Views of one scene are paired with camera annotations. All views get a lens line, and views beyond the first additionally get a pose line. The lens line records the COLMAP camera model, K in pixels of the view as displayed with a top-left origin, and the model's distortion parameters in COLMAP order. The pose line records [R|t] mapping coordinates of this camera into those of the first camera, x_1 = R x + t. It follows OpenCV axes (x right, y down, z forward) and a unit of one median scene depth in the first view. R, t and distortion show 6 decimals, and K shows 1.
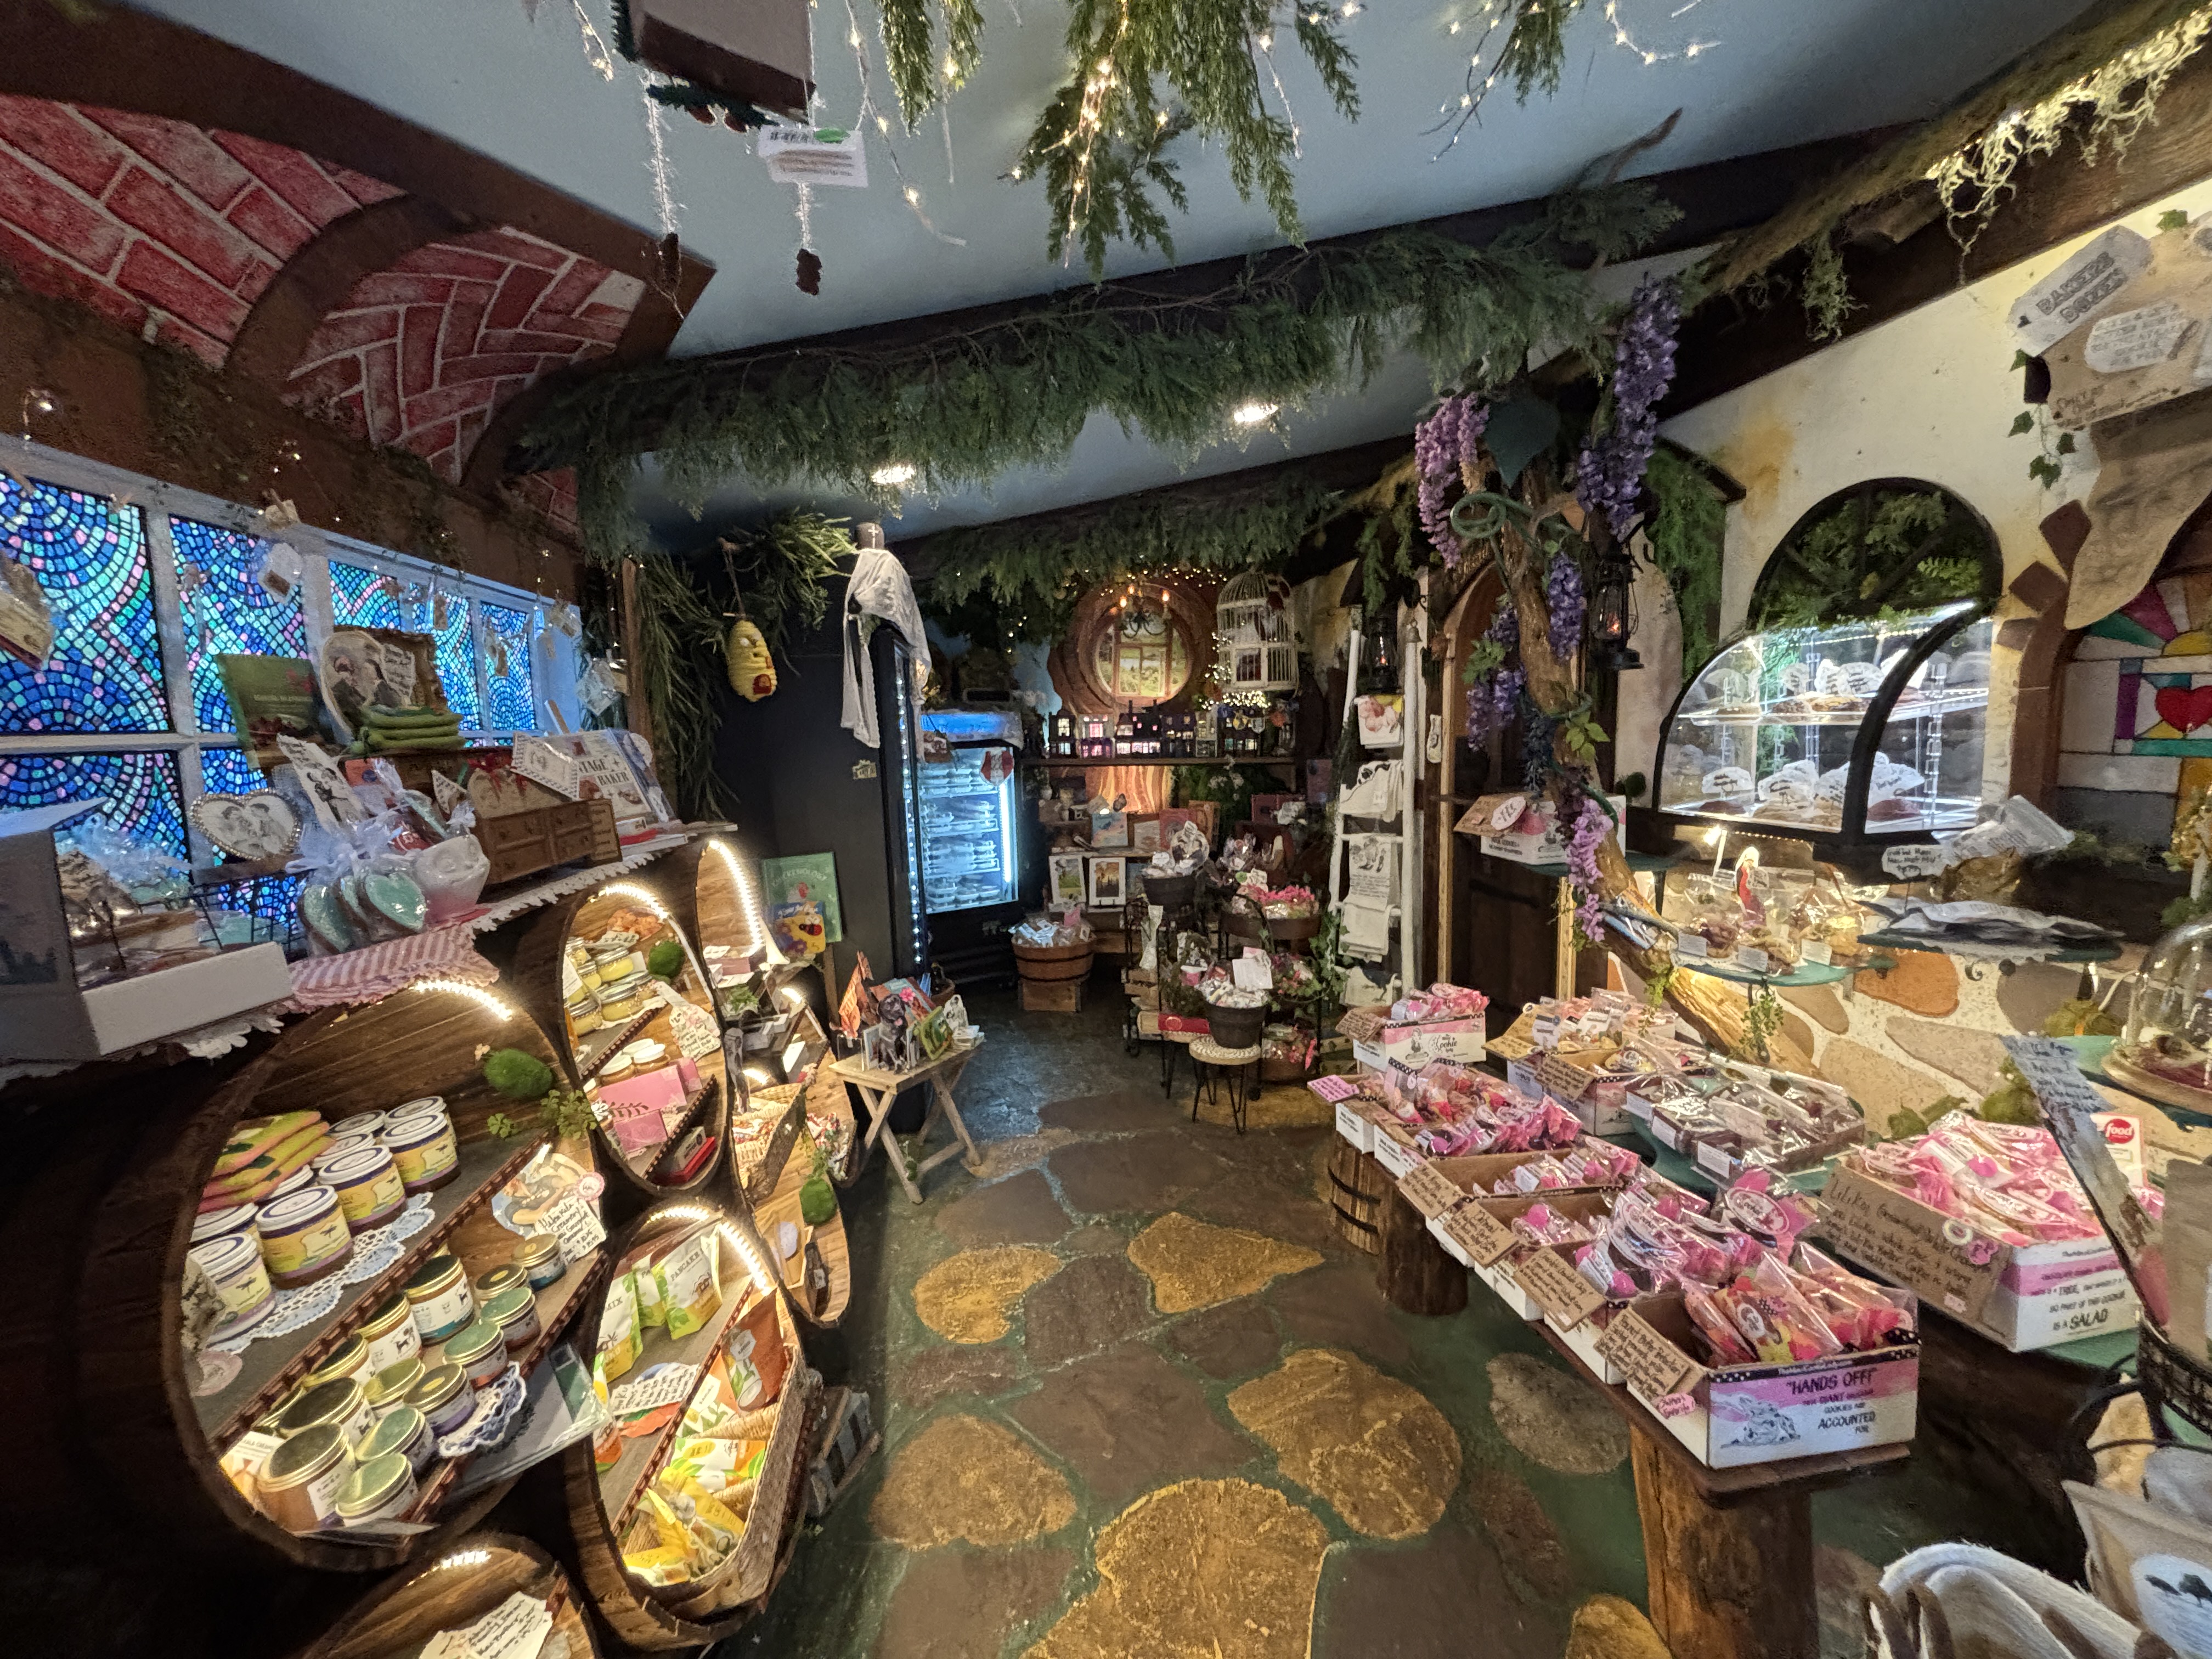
lens RADIAL K [[962.1, 0, 1106.0], [0, 962.1, 829.5], [0, 0, 1]] dist [0.000503, 0.000056]
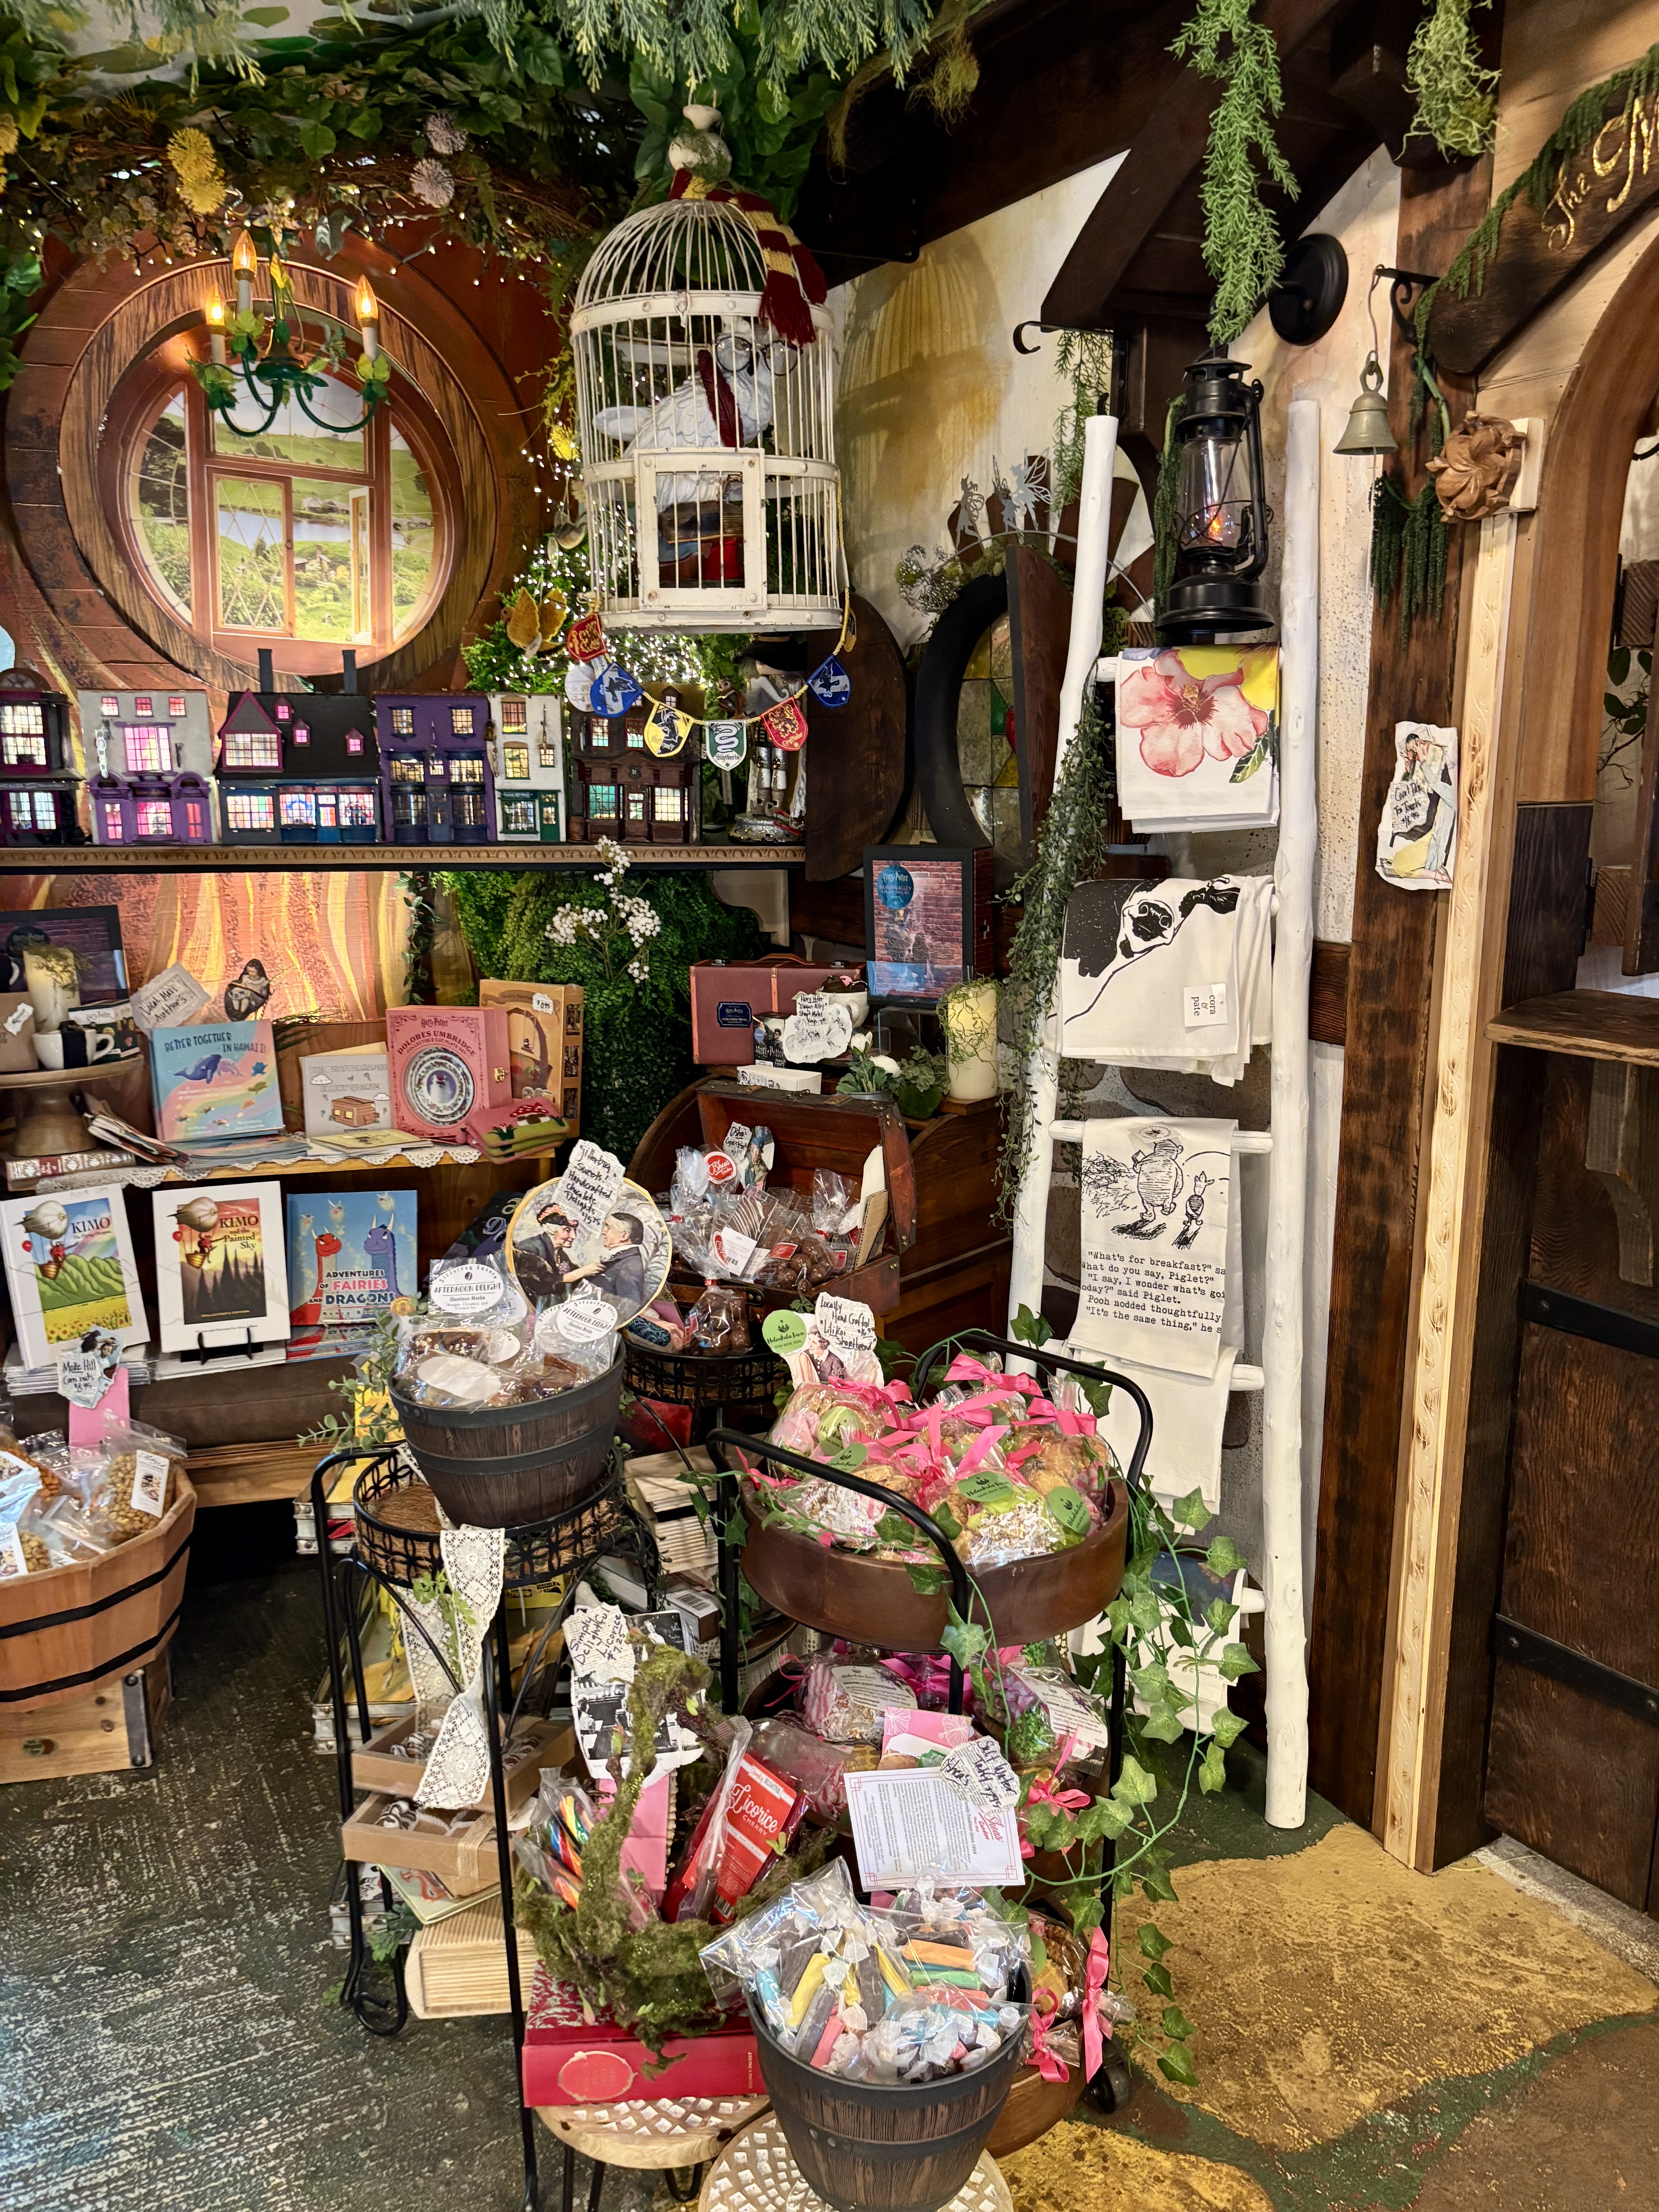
lens RADIAL K [[1622.2, 0, 829.5], [0, 1622.2, 1106.0], [0, 0, 1]] dist [0.025812, -0.001342]
pose [[0.930510, -0.058136, 0.361622, -0.003047], [0.017326, 0.993204, 0.115091, -0.050649], [-0.365856, -0.100828, 0.925194, 0.474296]]
